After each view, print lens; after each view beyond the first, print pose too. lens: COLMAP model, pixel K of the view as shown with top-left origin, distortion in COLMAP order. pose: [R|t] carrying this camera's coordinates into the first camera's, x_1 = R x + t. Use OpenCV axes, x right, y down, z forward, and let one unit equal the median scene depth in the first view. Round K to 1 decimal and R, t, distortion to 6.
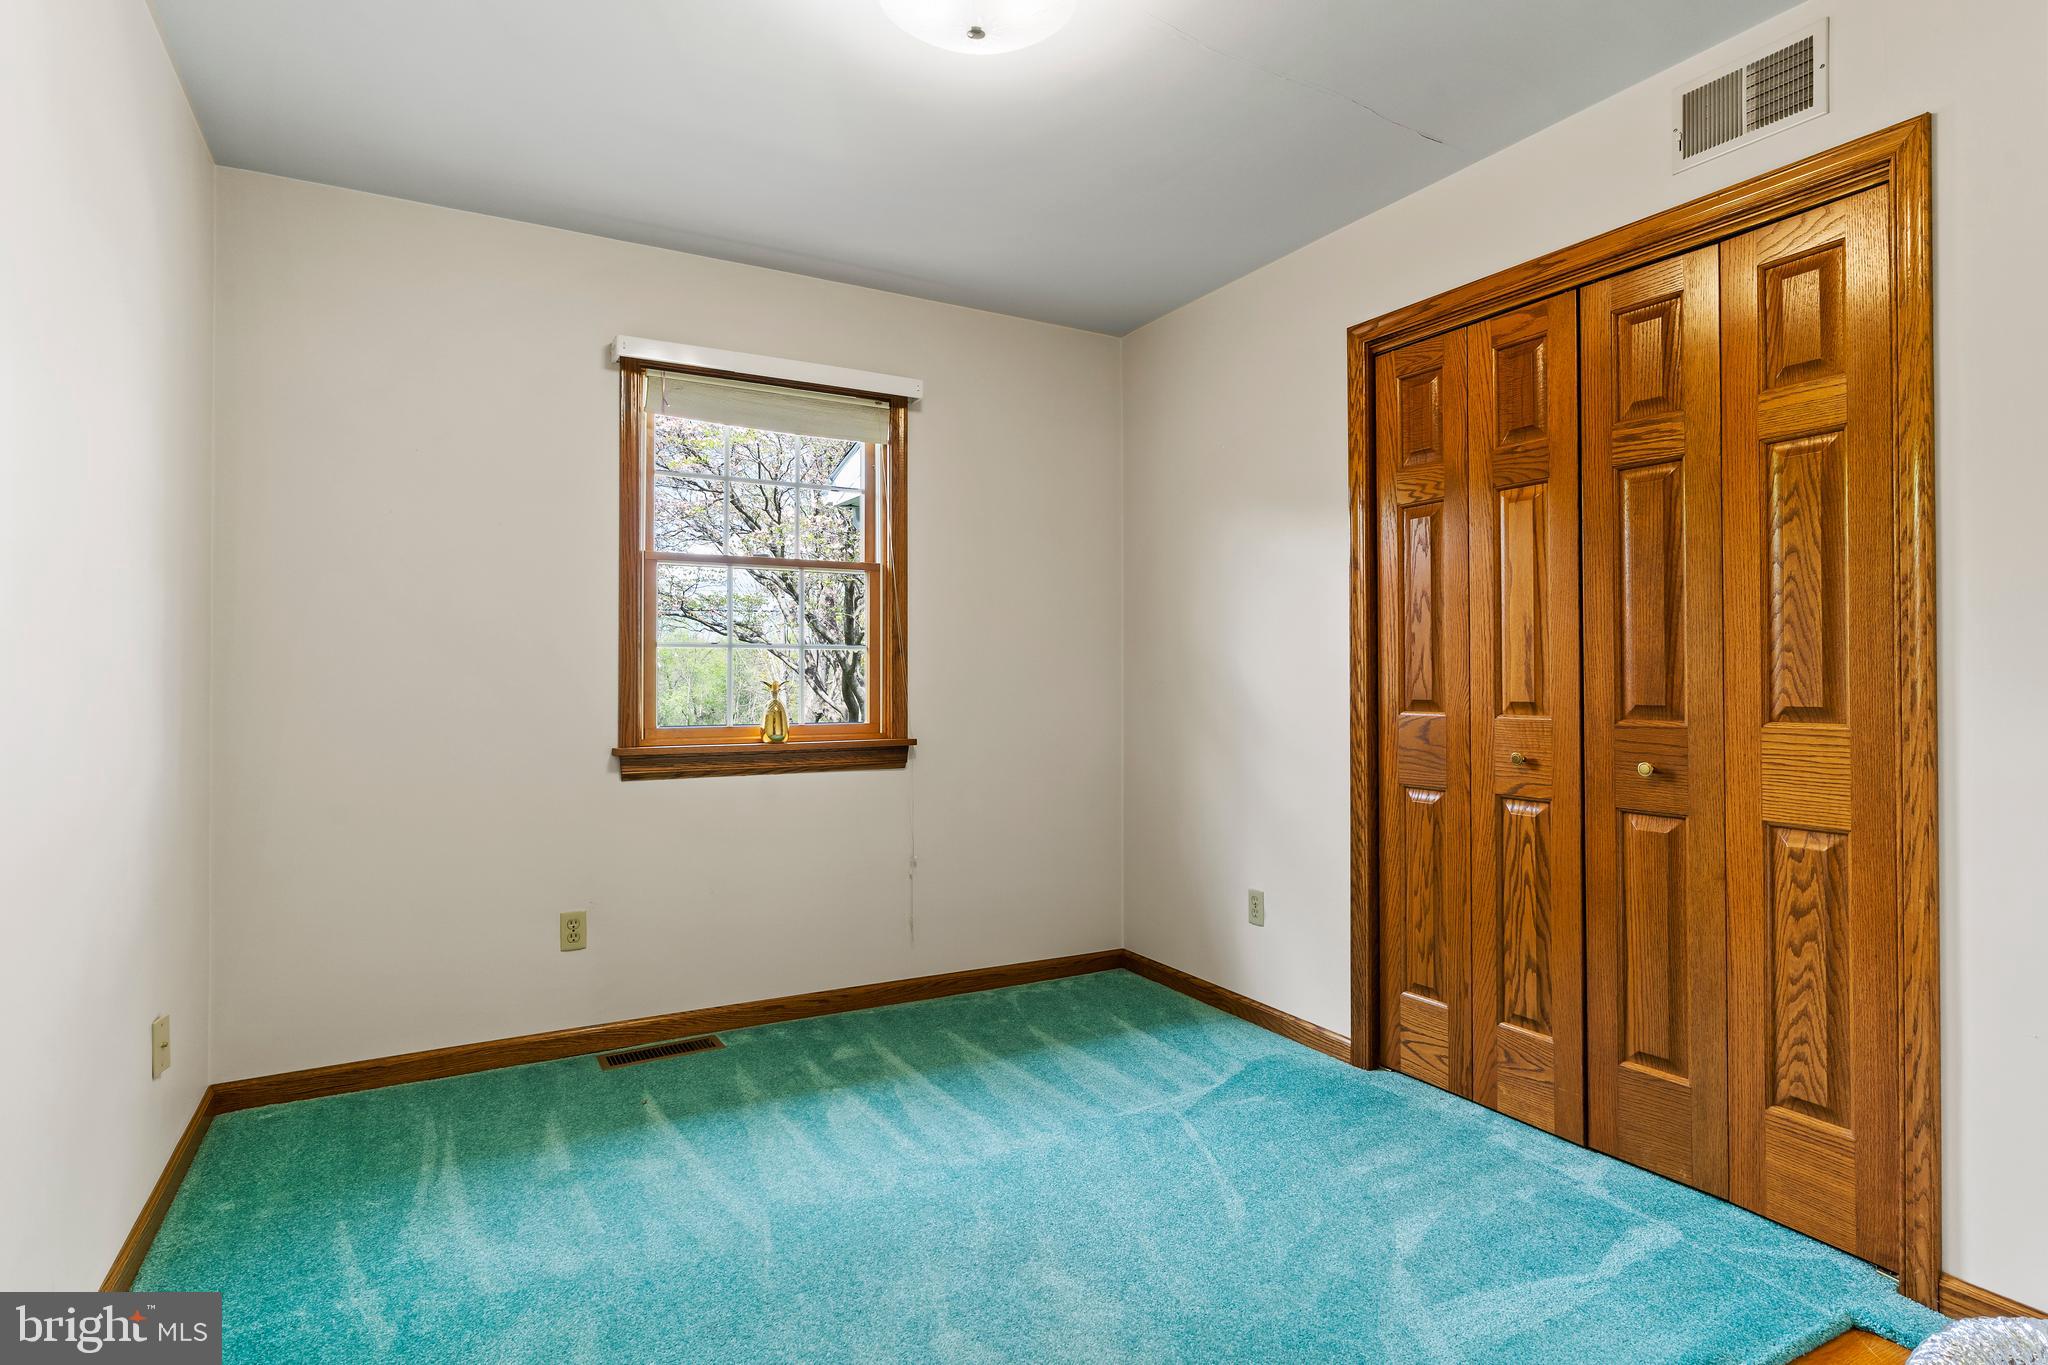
lens RADIAL K [[1066.7, 0, 1025.0], [0, 1066.7, 672.8], [0, 0, 1]] dist [-0.008371, 0.003655]
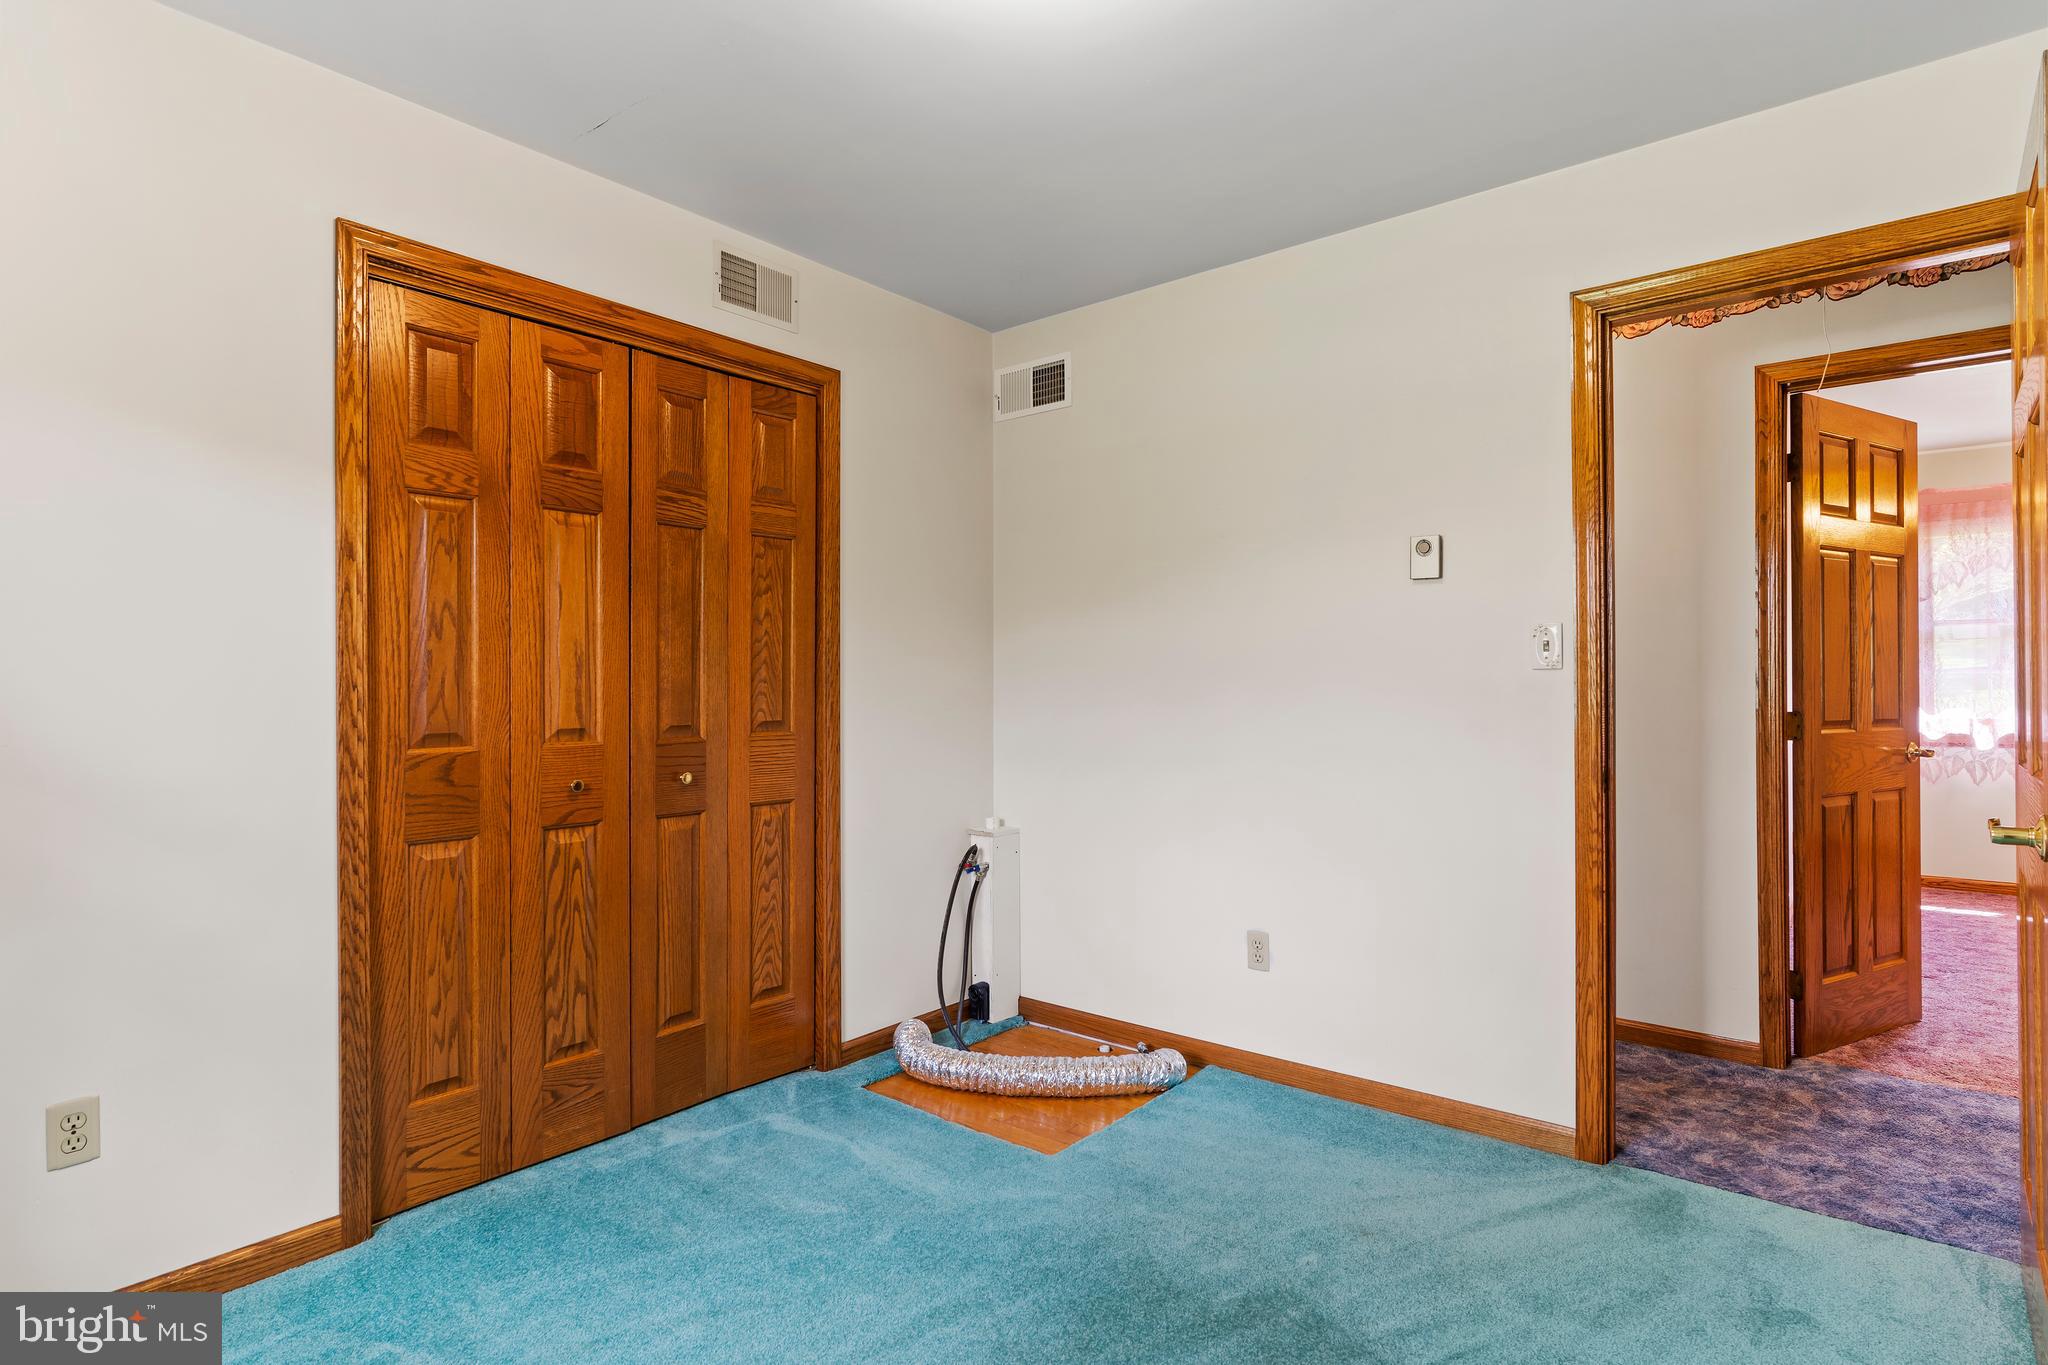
lens RADIAL K [[1066.7, 0, 1023.4], [0, 1066.7, 681.2], [0, 0, 1]] dist [-0.008371, 0.003655]
pose [[-0.374142, 0.005370, 0.927356, -0.619494], [-0.000750, 0.999981, -0.006094, -0.011281], [-0.927371, -0.002976, -0.374131, 0.990413]]
